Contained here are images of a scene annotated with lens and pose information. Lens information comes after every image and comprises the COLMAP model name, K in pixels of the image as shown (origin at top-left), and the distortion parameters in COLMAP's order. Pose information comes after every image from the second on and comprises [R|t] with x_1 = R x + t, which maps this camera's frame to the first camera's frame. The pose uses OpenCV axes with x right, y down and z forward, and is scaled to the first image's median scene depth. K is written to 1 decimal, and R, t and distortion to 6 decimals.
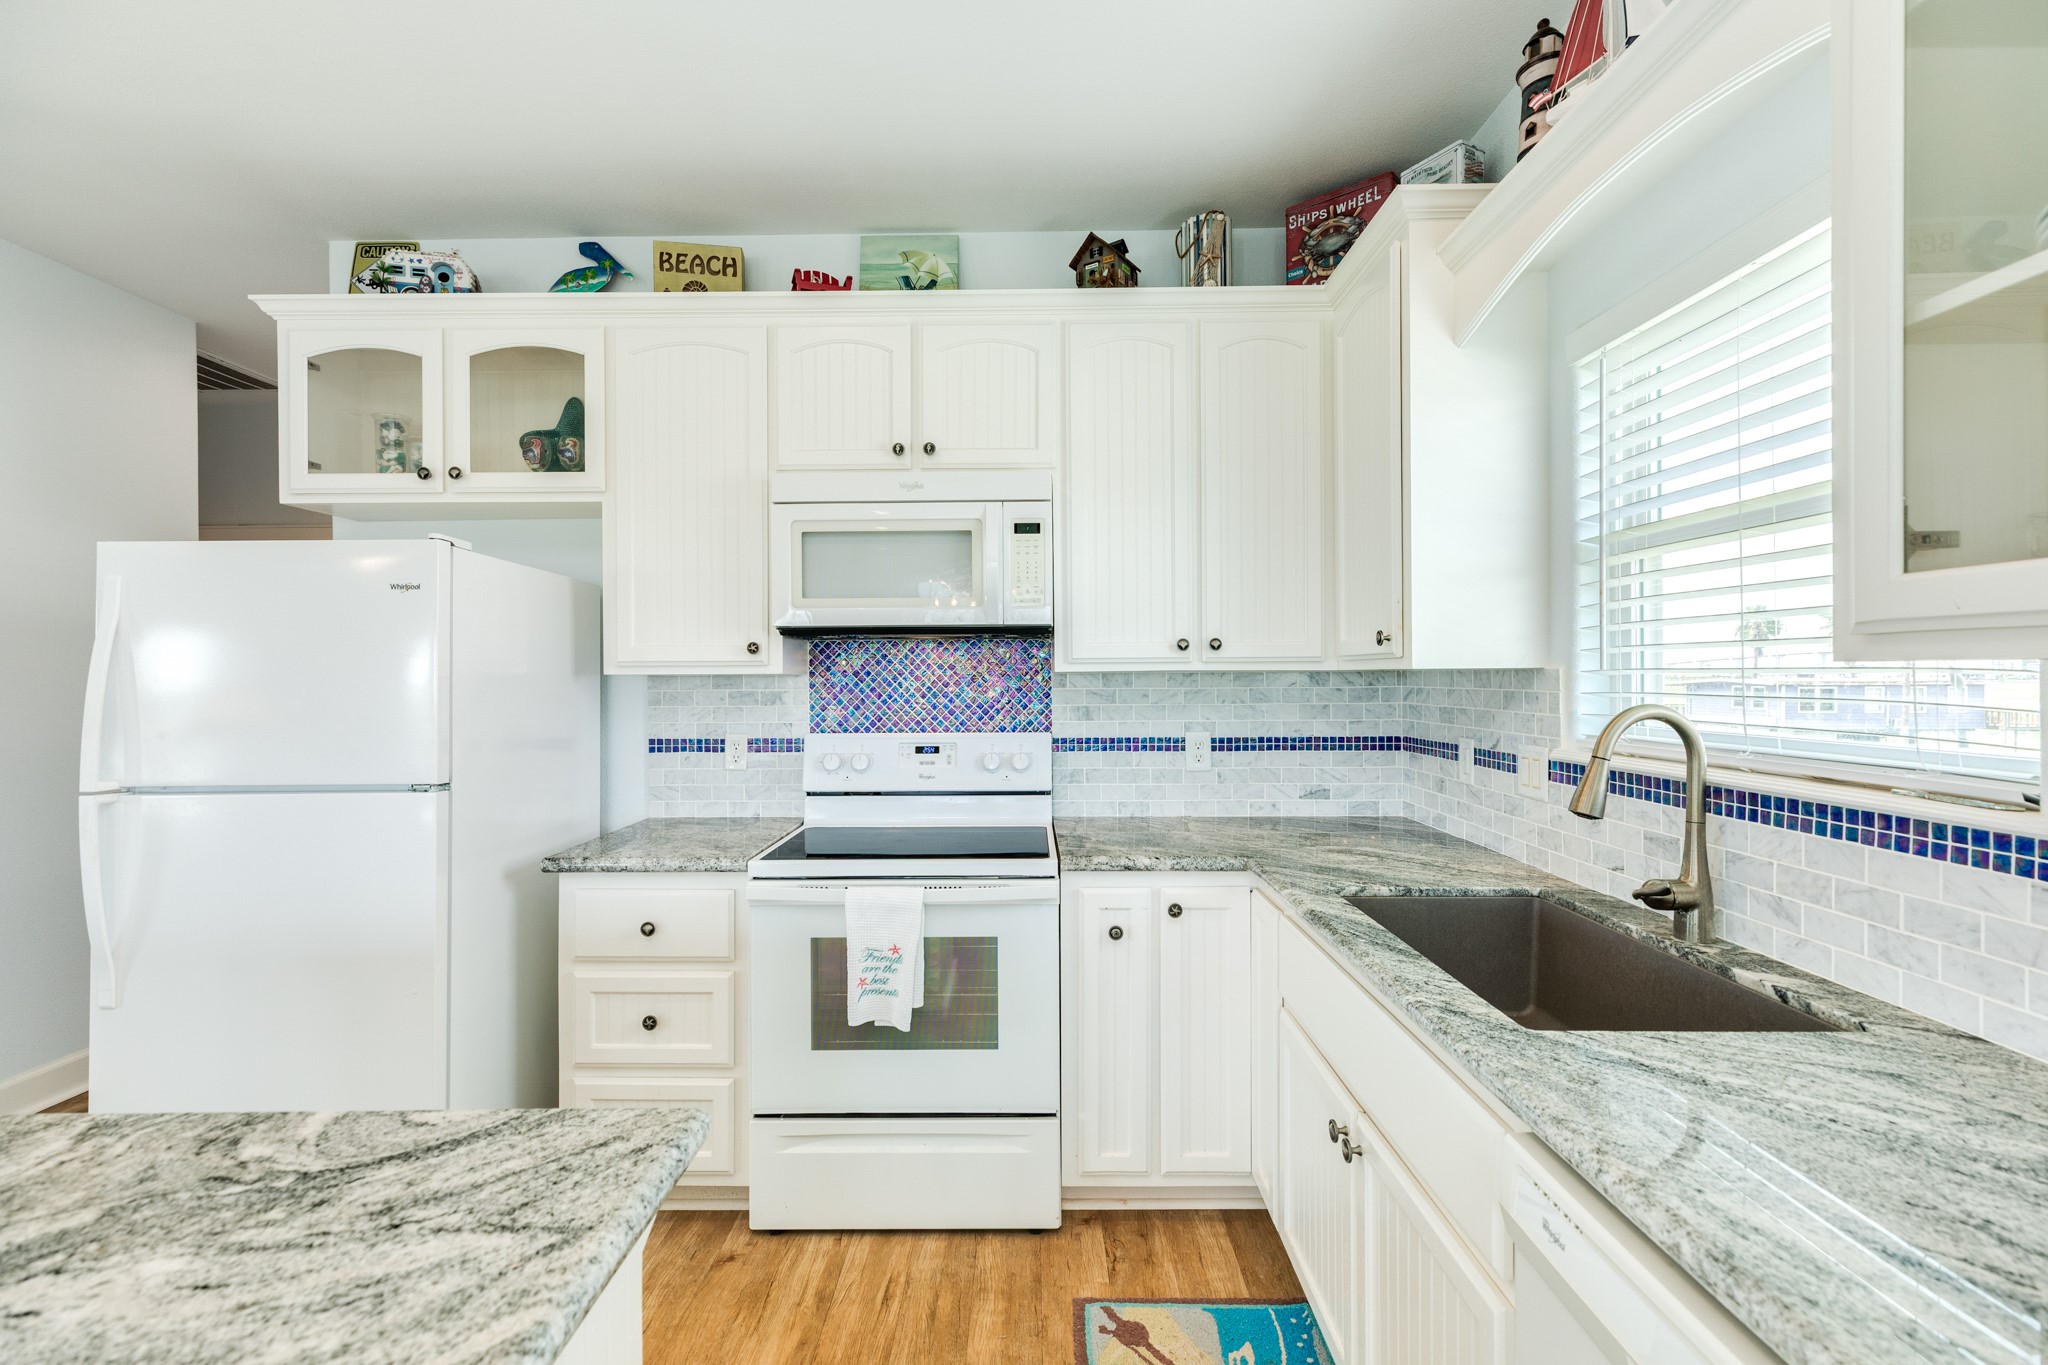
lens RADIAL K [[911.8, 0, 1023.1], [0, 911.8, 678.1], [0, 0, 1]] dist [0.003658, 0.000183]
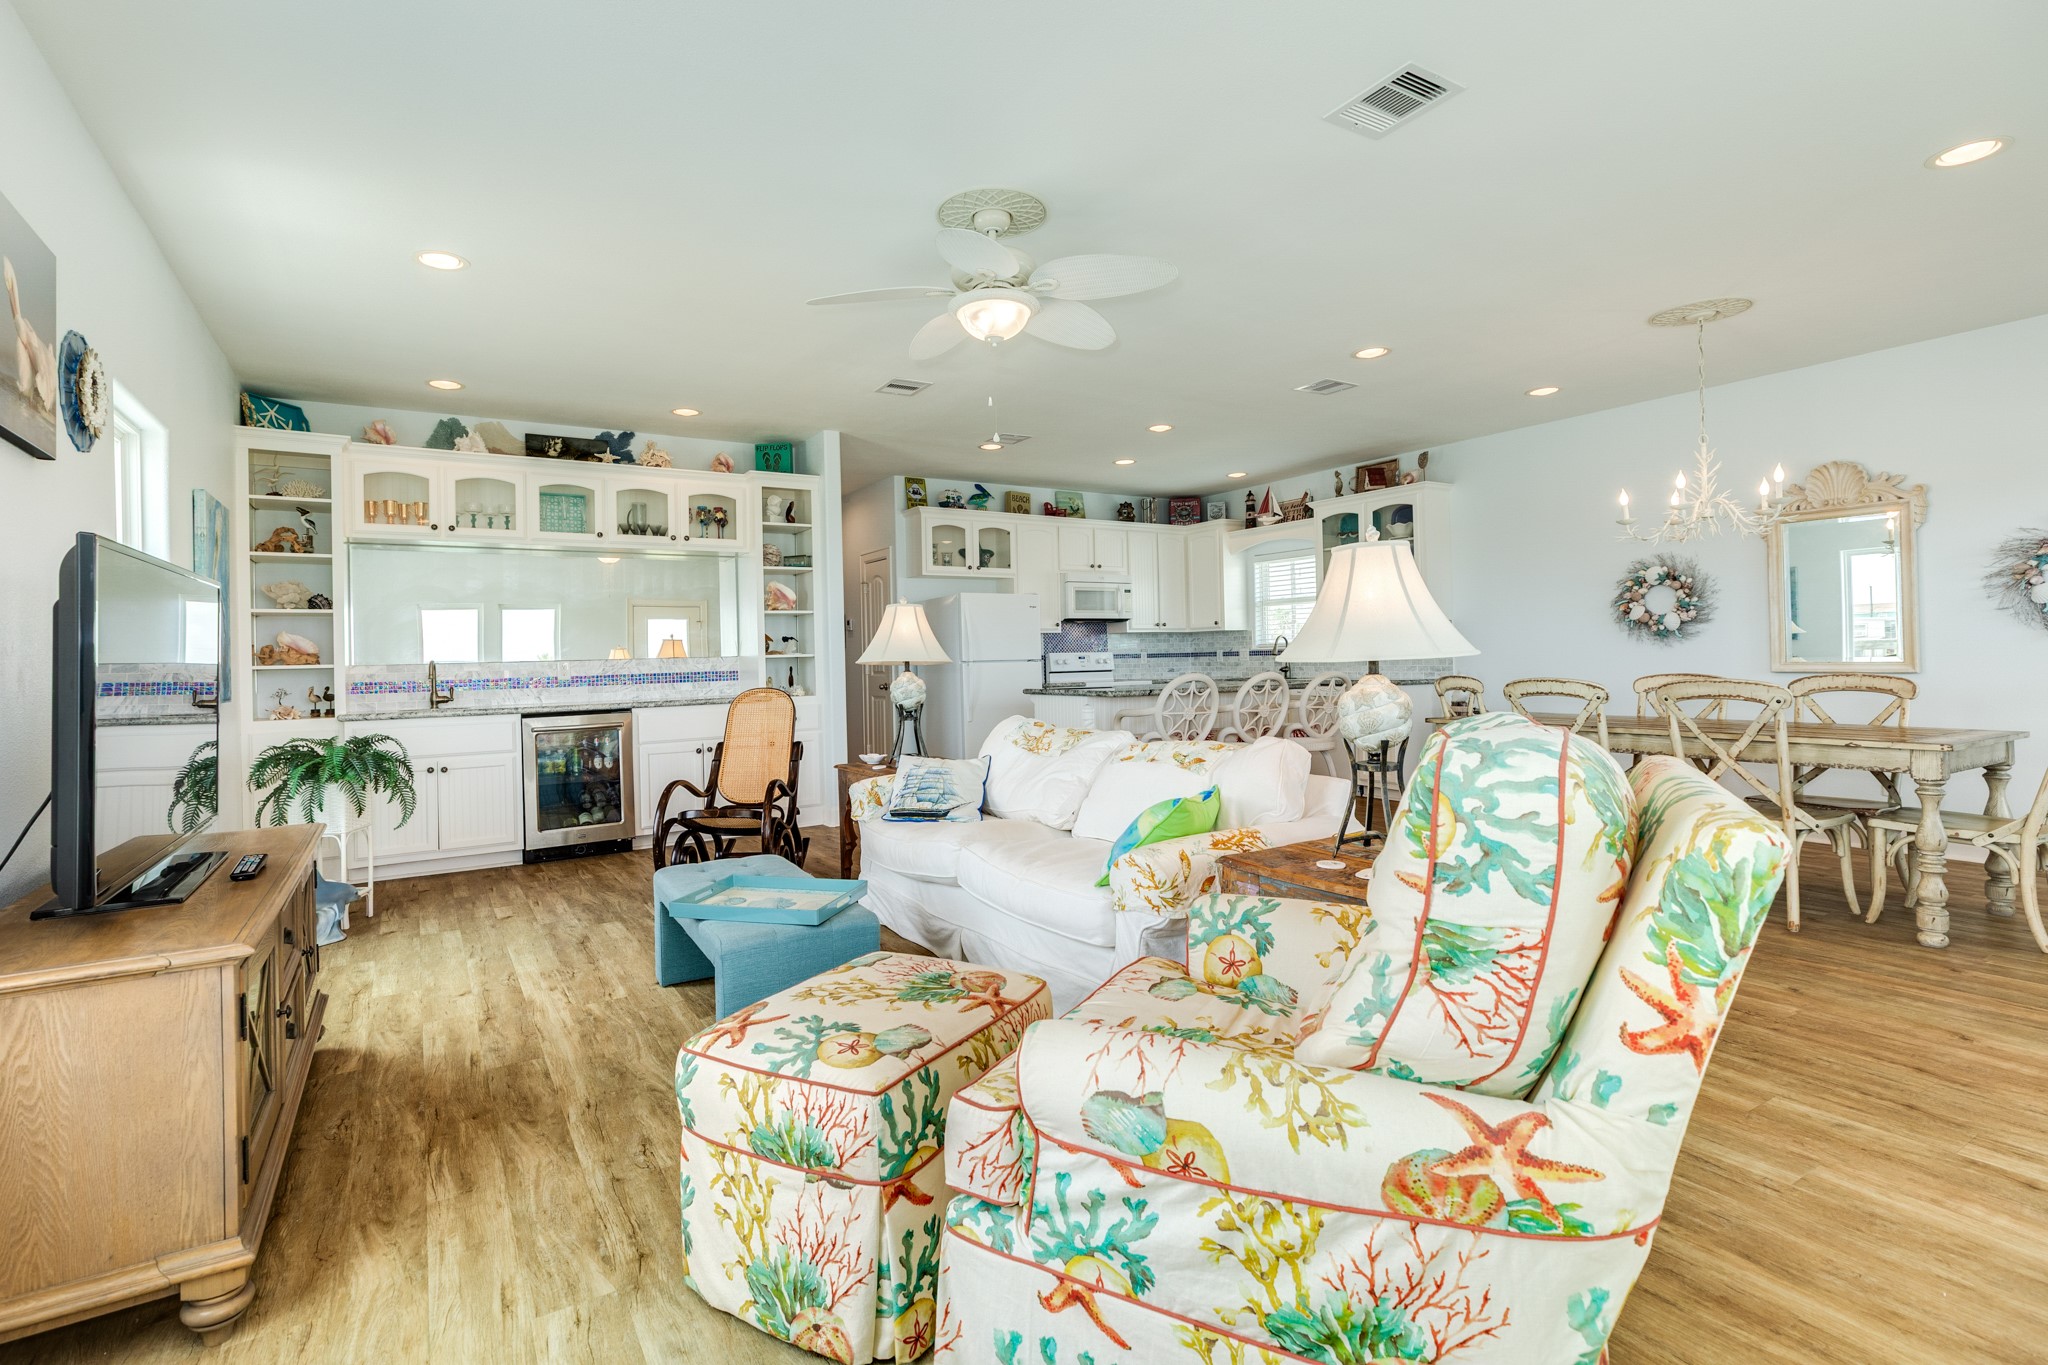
lens RADIAL K [[950.0, 0, 990.3], [0, 950.0, 652.4], [0, 0, 1]] dist [0.002969, -0.000306]
pose [[0.848424, -0.008103, 0.529256, -3.293537], [0.019006, 0.999704, -0.015161, 0.161329], [-0.528976, 0.022922, 0.848327, -2.518030]]
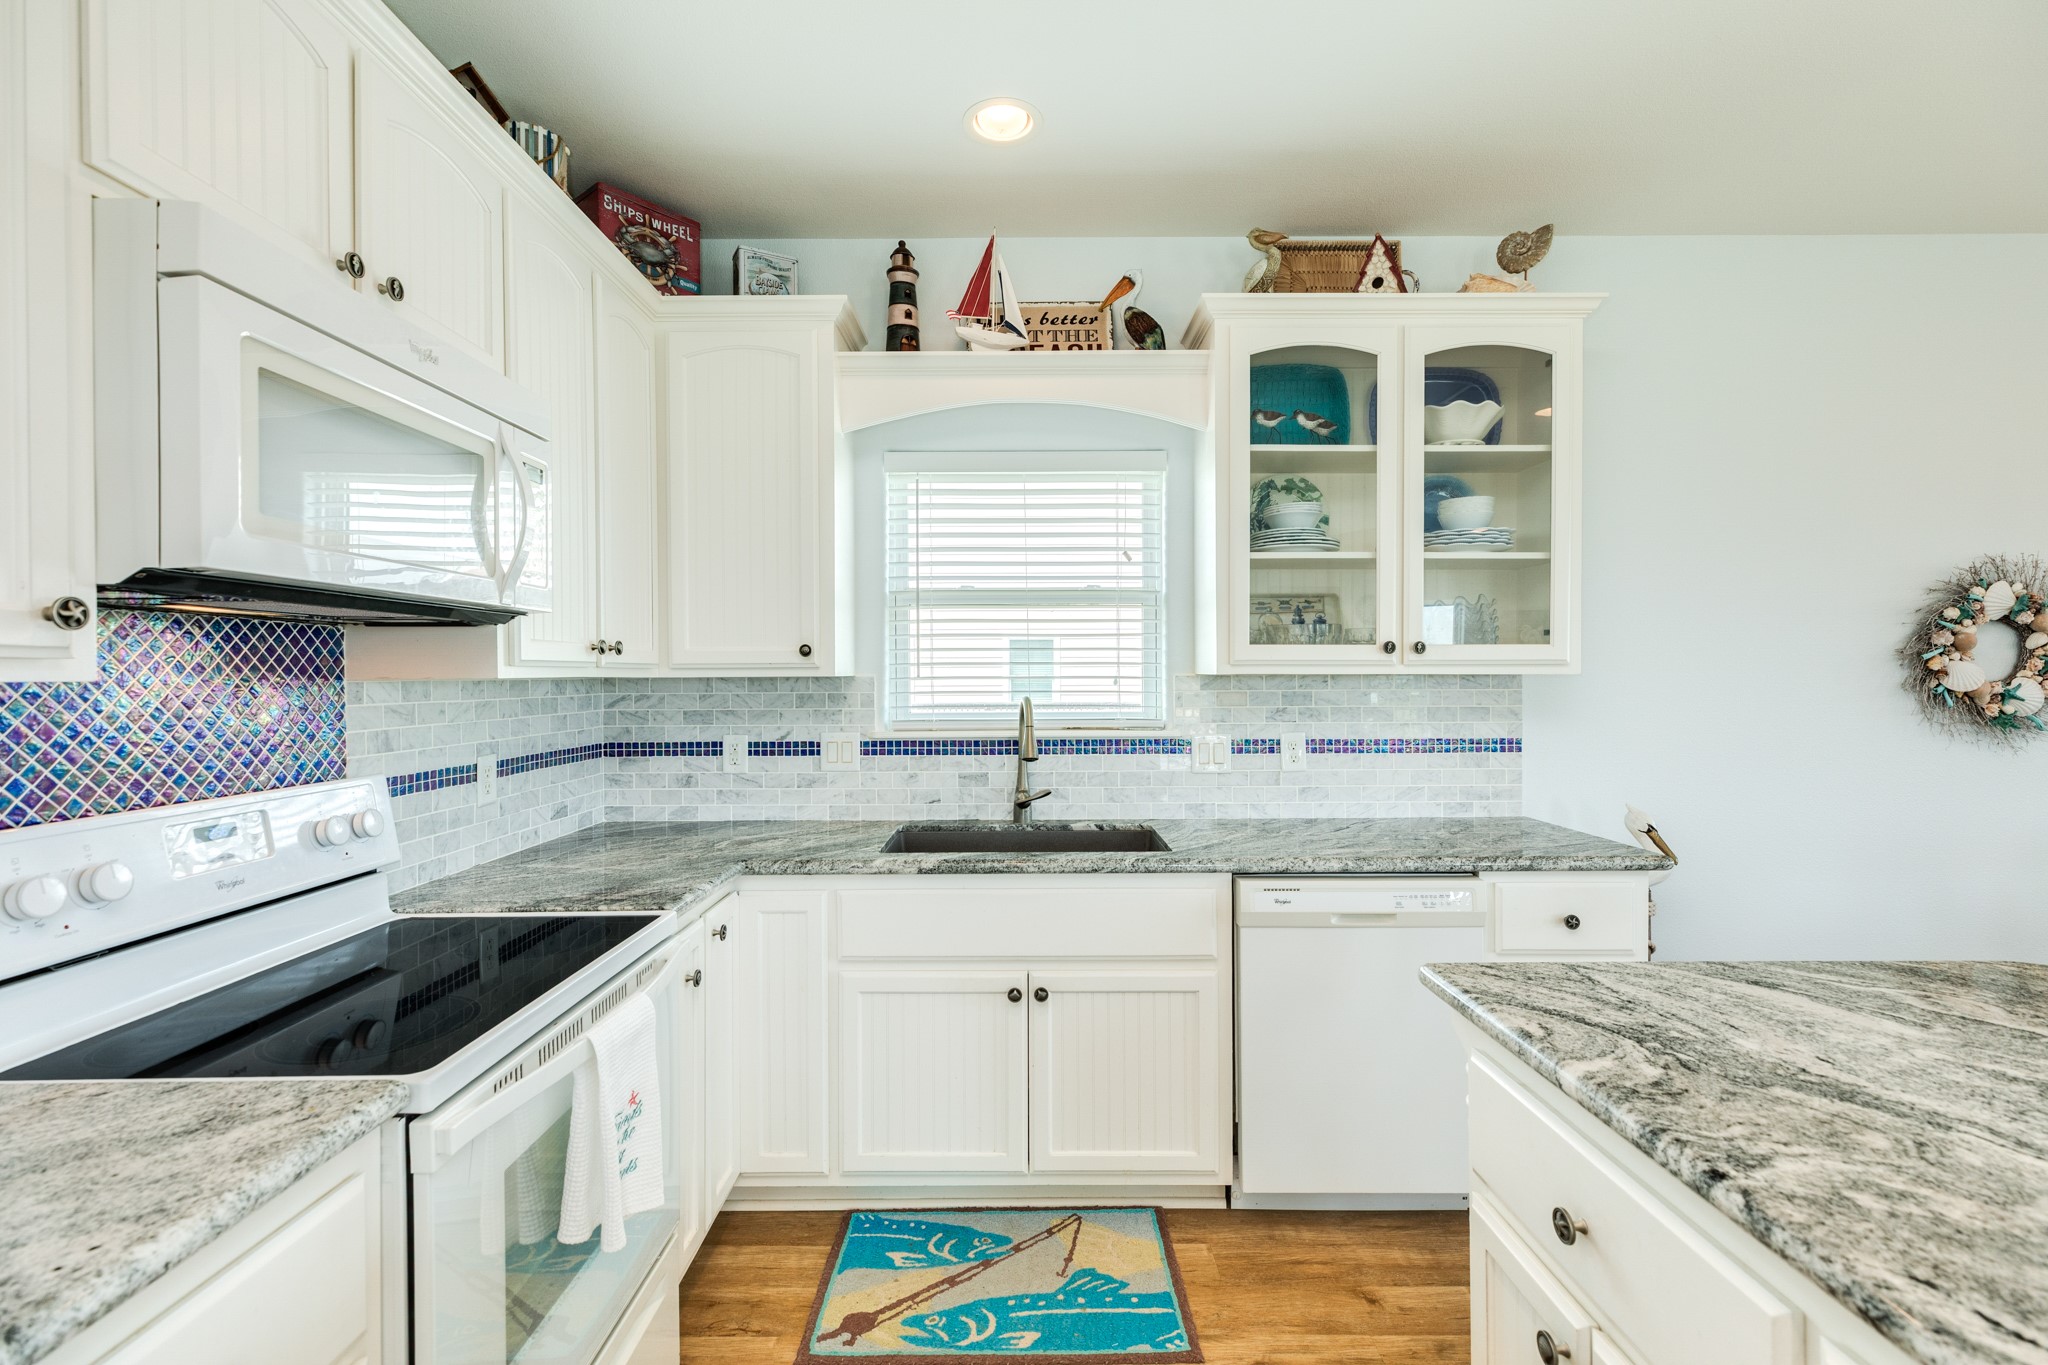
lens RADIAL K [[911.8, 0, 1023.1], [0, 911.8, 678.1], [0, 0, 1]] dist [0.003658, 0.000183]
pose [[-0.007238, 0.002208, 0.999971, -0.965313], [0.009392, 0.999954, -0.002140, -0.002927], [-0.999930, 0.009377, -0.007258, 0.866423]]
